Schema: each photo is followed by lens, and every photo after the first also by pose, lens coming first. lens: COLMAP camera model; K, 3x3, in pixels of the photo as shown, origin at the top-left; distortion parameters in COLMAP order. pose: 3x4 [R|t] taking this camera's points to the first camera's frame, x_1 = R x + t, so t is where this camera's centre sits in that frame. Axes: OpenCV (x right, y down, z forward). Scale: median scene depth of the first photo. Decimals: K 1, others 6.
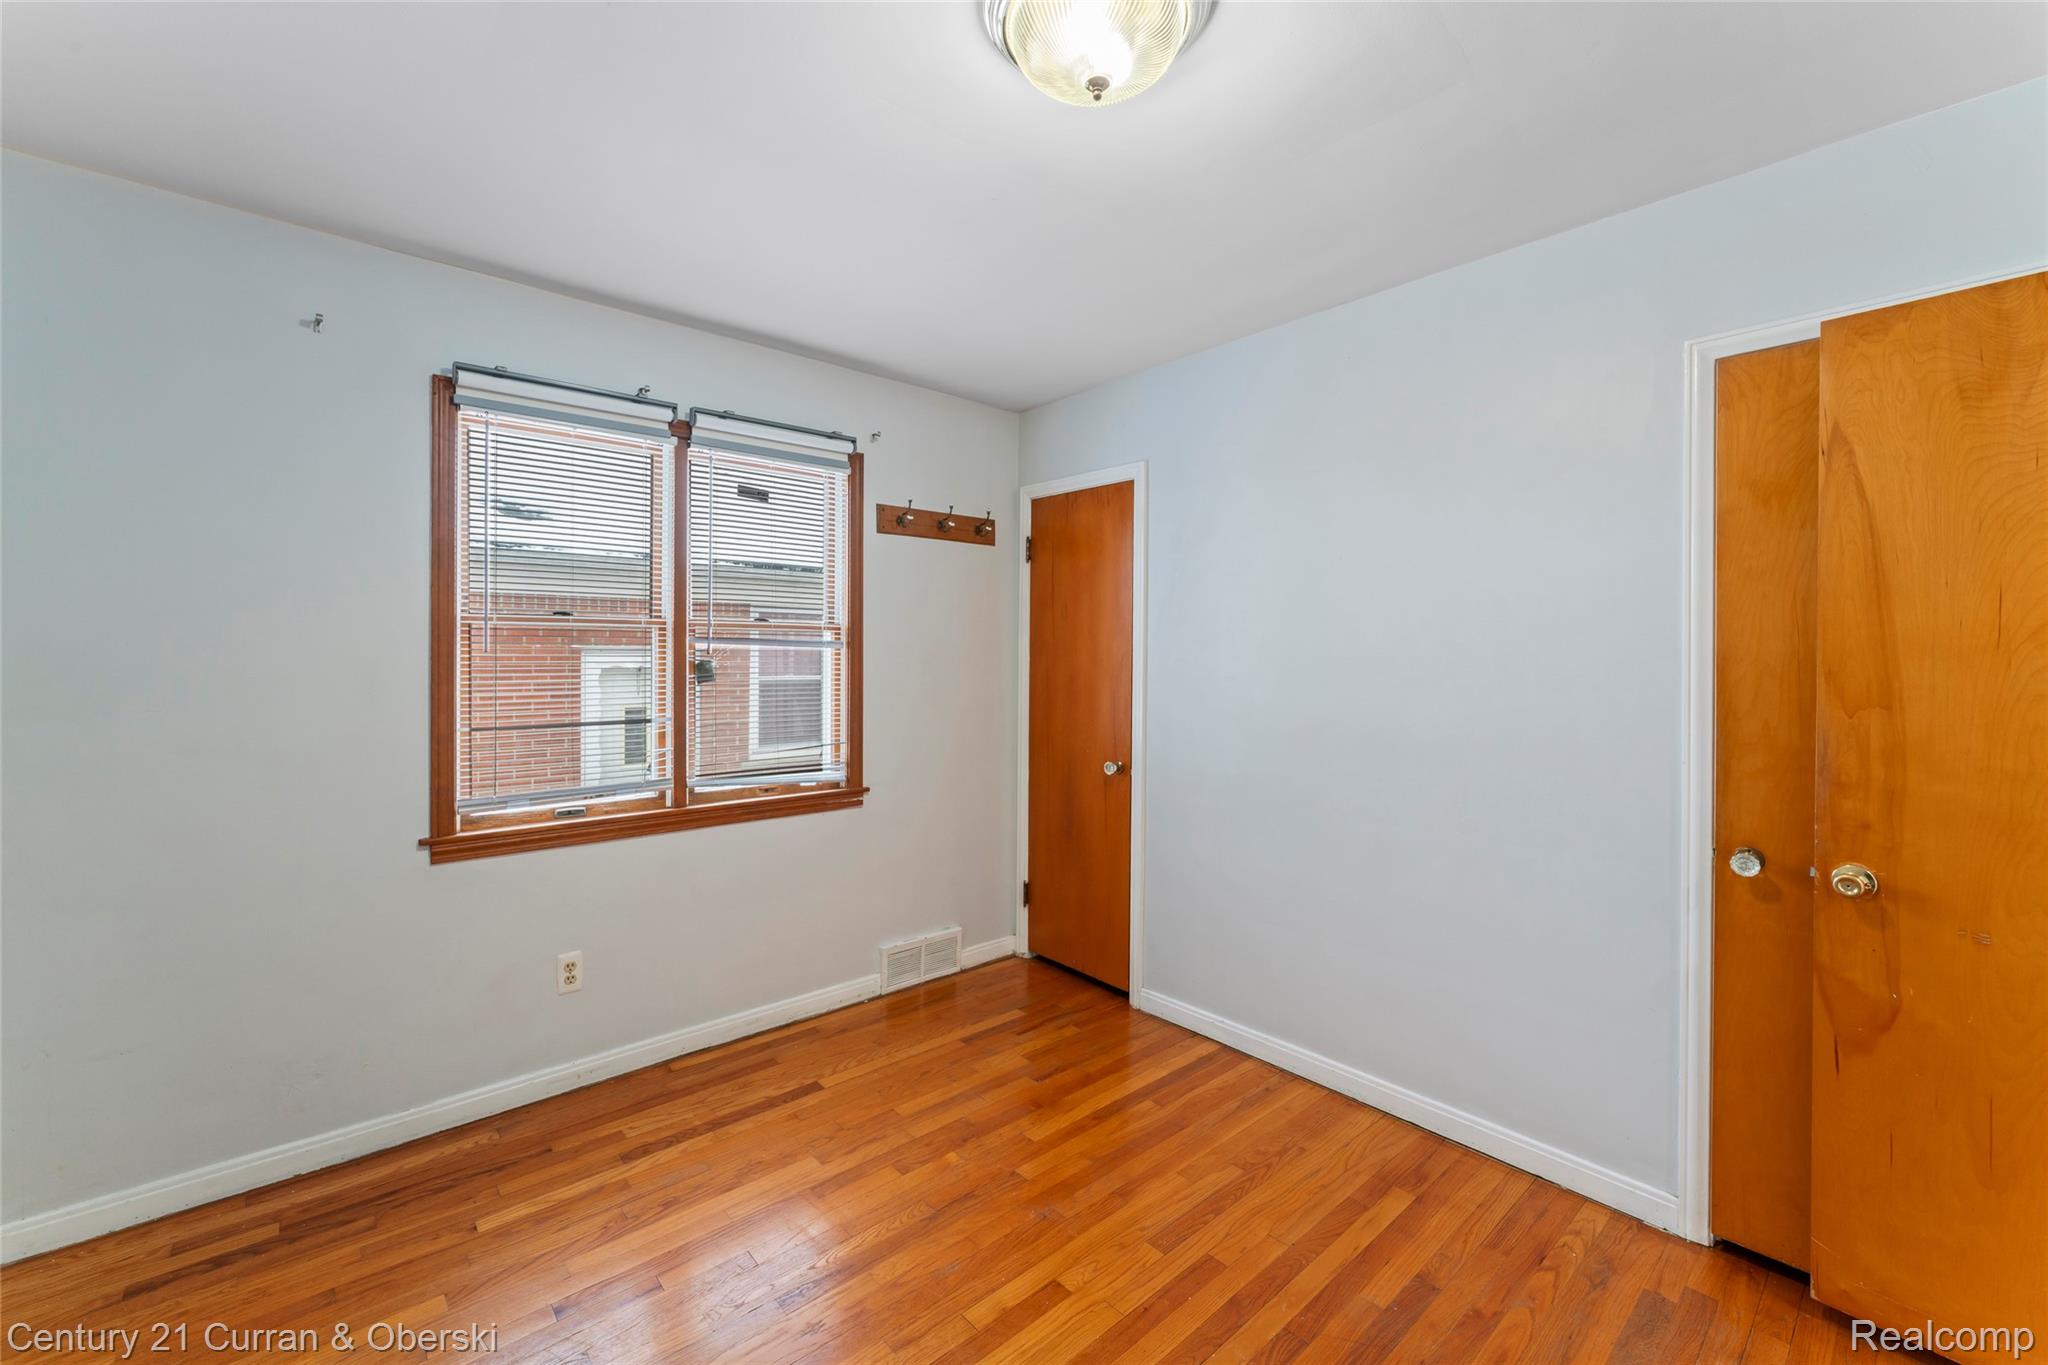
lens RADIAL K [[818.0, 0, 1013.0], [0, 818.0, 660.5], [0, 0, 1]] dist [-0.001698, -0.000003]
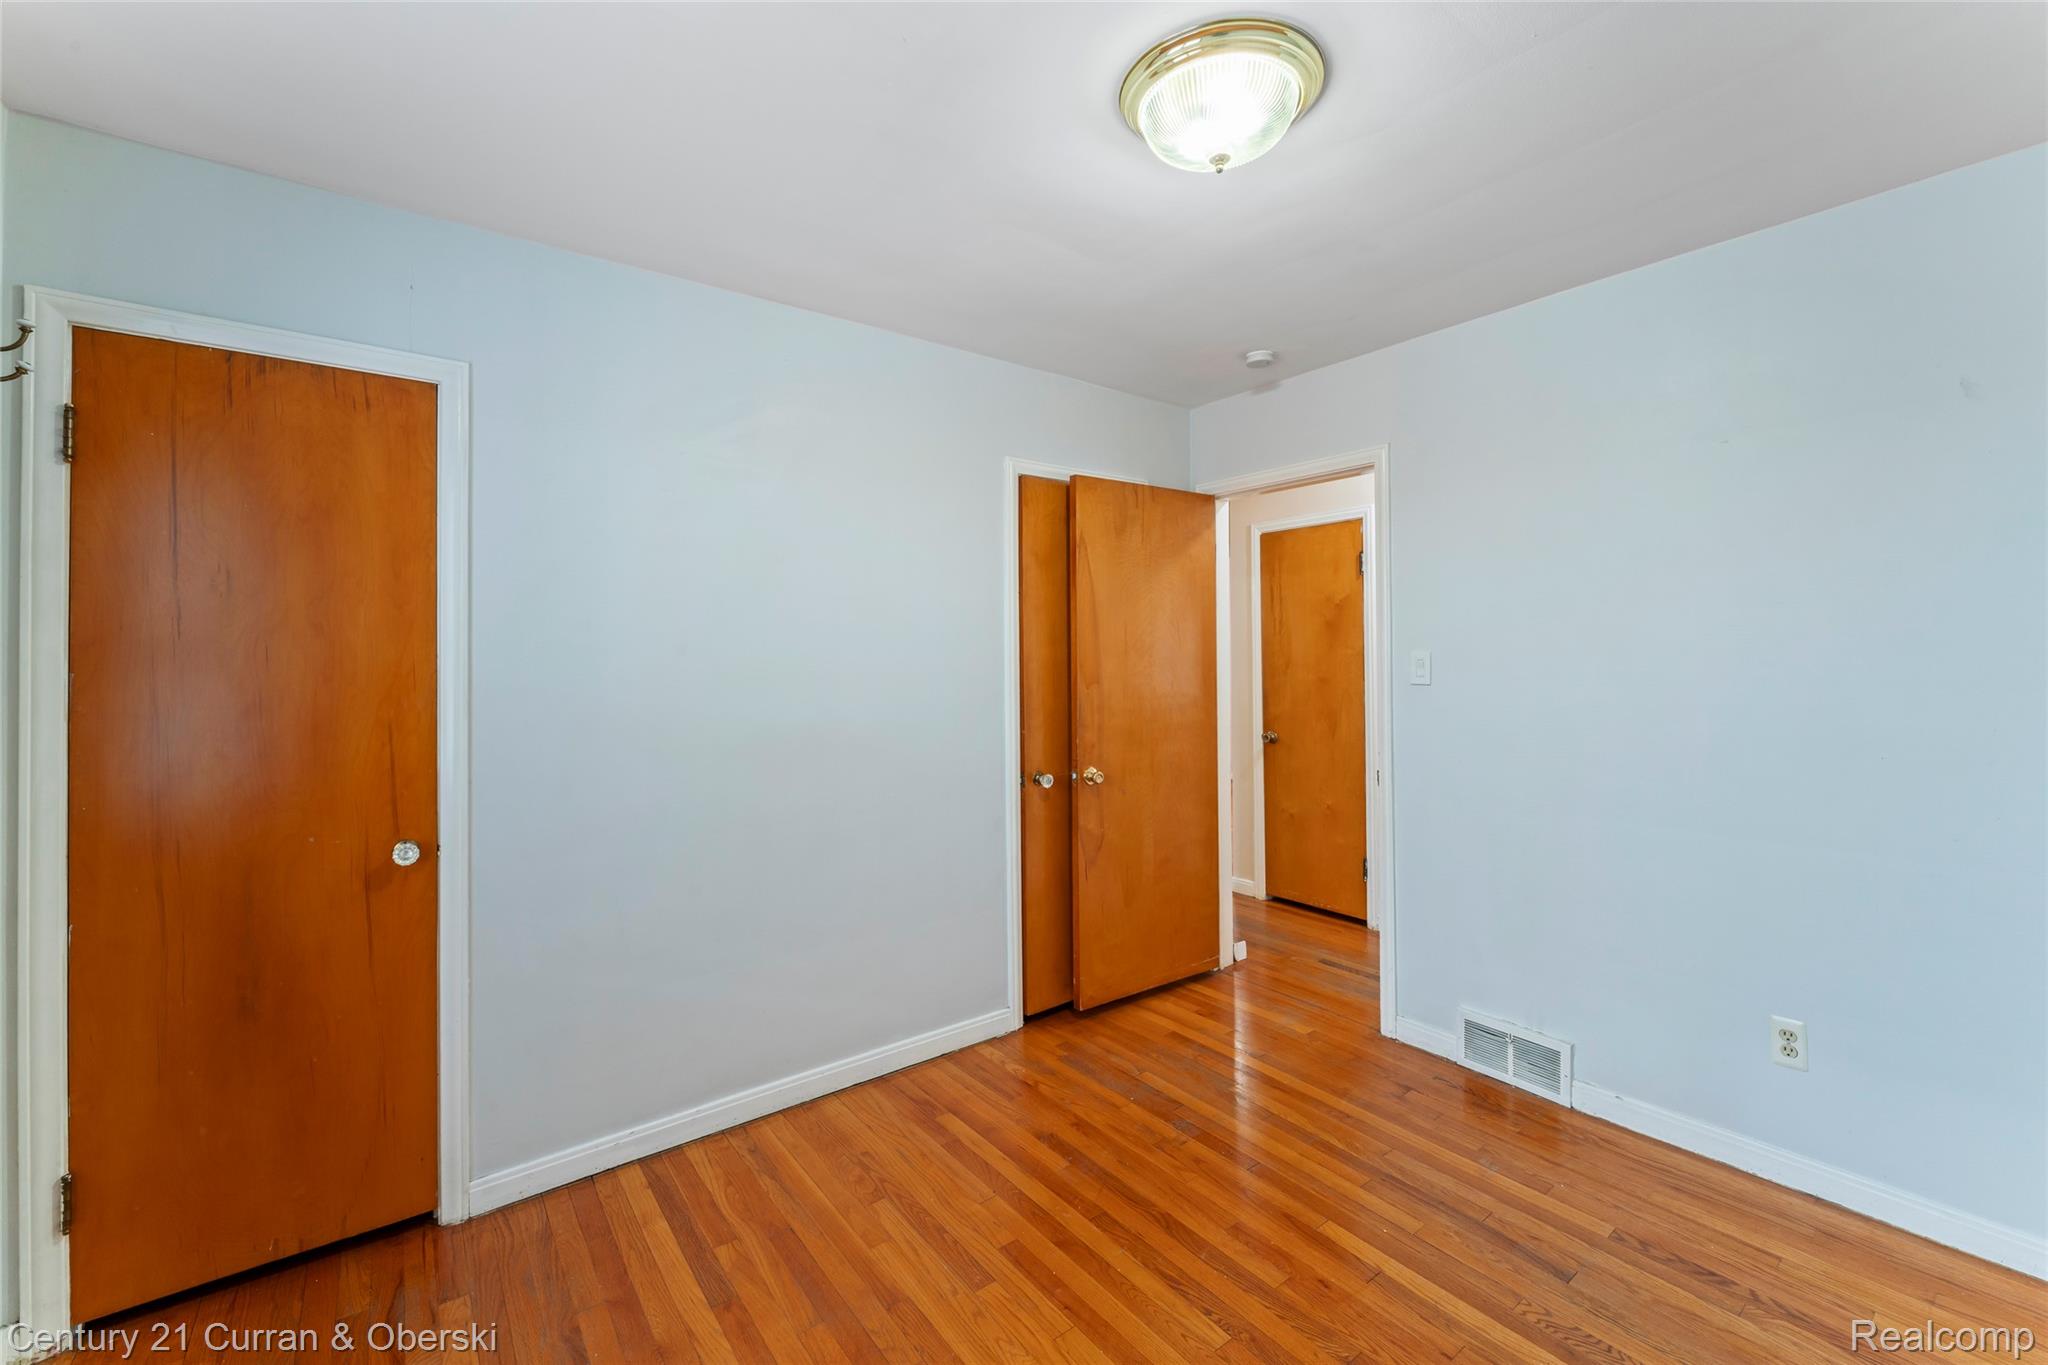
lens RADIAL K [[835.9, 0, 1016.7], [0, 835.9, 657.8], [0, 0, 1]] dist [-0.000219, 0.000343]
pose [[0.076607, -0.004340, 0.997052, -0.588944], [0.017560, 0.999841, 0.003003, -0.008024], [-0.996907, 0.017279, 0.076671, 0.657981]]
